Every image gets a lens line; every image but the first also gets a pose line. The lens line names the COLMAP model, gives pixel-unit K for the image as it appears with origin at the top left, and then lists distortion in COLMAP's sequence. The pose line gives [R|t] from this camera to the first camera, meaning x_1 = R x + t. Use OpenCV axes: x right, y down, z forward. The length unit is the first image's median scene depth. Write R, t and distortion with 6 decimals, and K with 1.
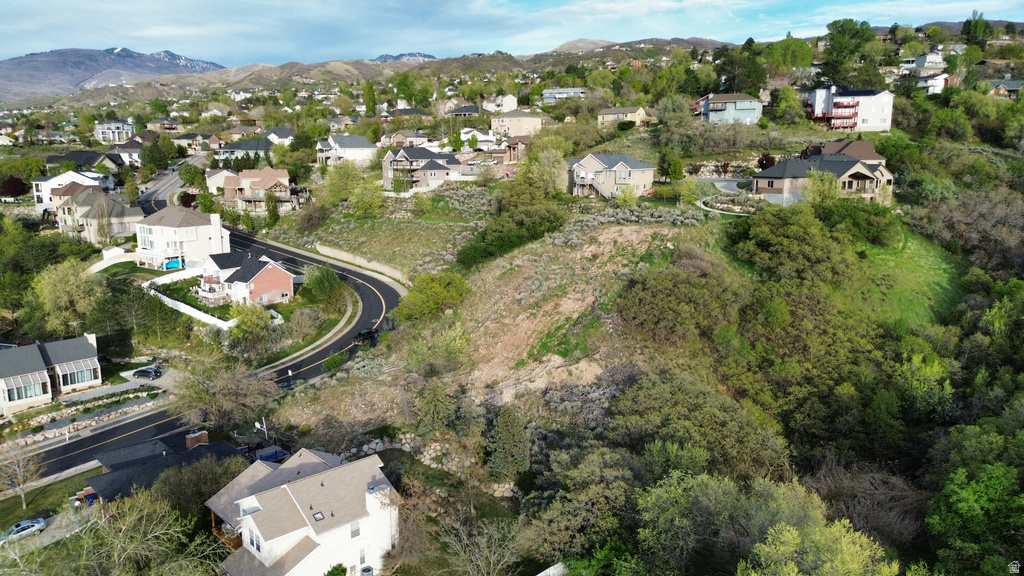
lens RADIAL K [[732.5, 0, 512.6], [0, 732.5, 284.3], [0, 0, 1]] dist [0.054492, -0.042341]
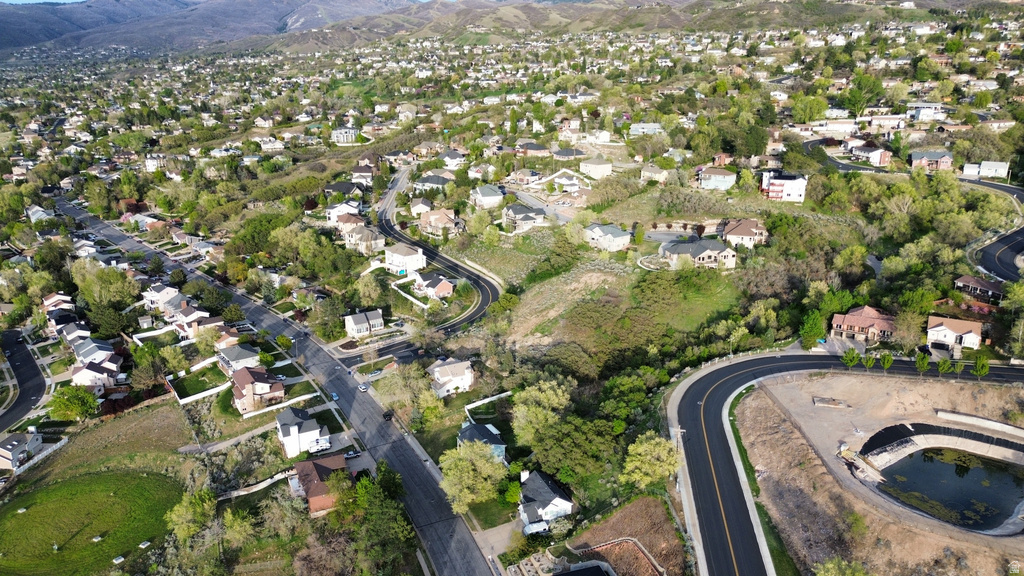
lens RADIAL K [[732.5, 0, 512.3], [0, 732.5, 288.1], [0, 0, 1]] dist [0.054492, -0.042341]
pose [[0.974835, 0.066657, -0.212728, 0.372553], [-0.044349, 0.993164, 0.107971, -0.255714], [0.218471, -0.095820, 0.971128, -1.187328]]
